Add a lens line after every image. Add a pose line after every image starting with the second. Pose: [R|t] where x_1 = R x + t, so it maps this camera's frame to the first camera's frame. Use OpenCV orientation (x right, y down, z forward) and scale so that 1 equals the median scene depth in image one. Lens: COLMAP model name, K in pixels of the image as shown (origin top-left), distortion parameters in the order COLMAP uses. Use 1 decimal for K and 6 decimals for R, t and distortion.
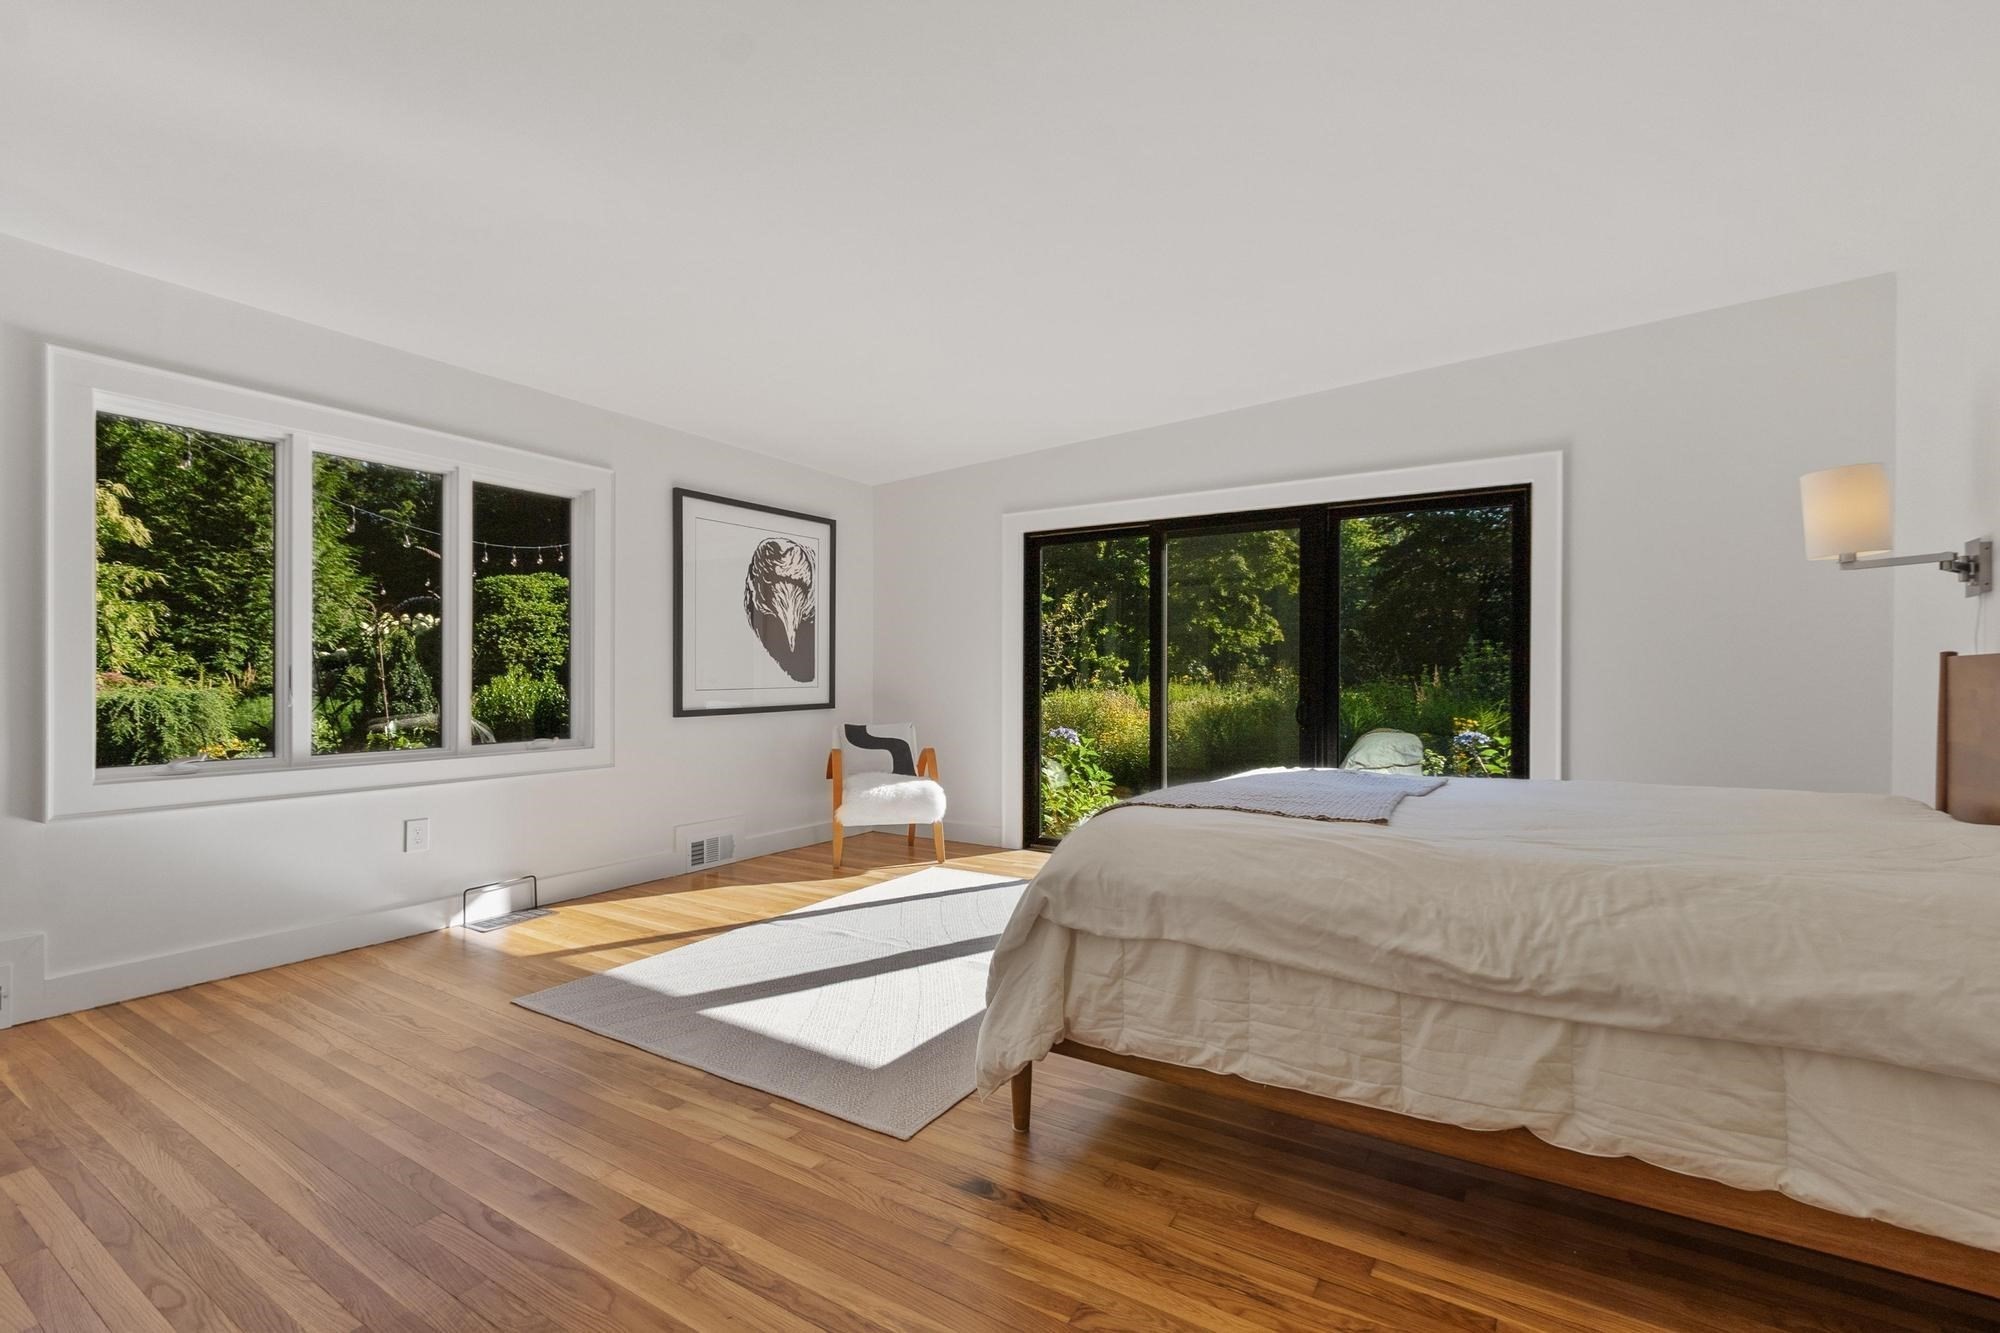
lens RADIAL K [[890.6, 0, 1007.8], [0, 890.6, 672.0], [0, 0, 1]] dist [-0.000979, -0.000015]
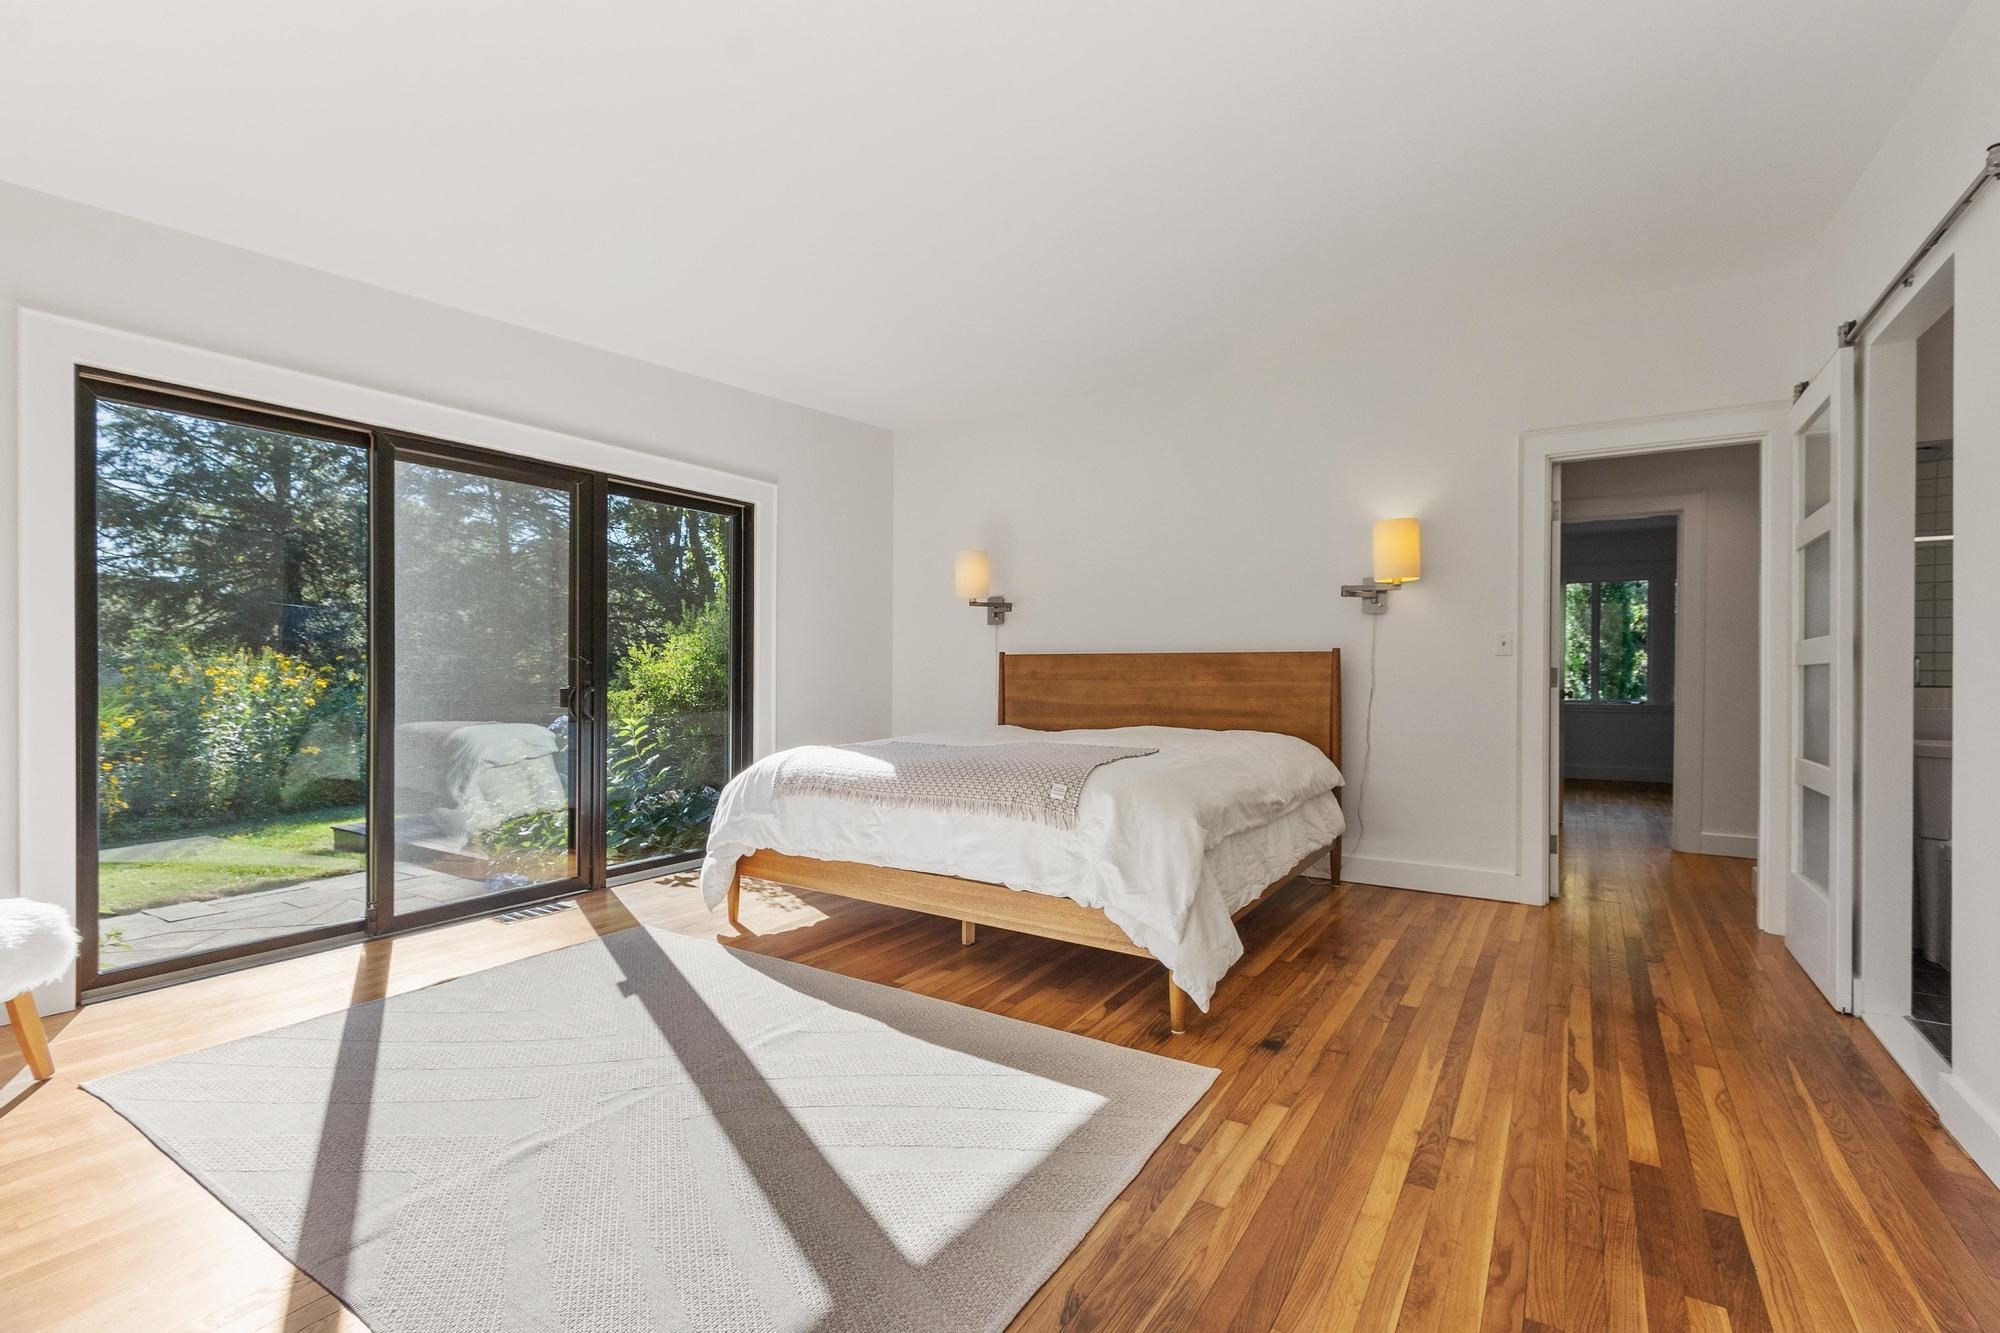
lens RADIAL K [[890.6, 0, 1009.0], [0, 890.6, 669.4], [0, 0, 1]] dist [-0.000979, -0.000015]
pose [[0.004776, -0.004643, 0.999978, -1.445027], [-0.008838, 0.999950, 0.004685, 0.011698], [-0.999950, -0.008860, 0.004735, 1.469375]]
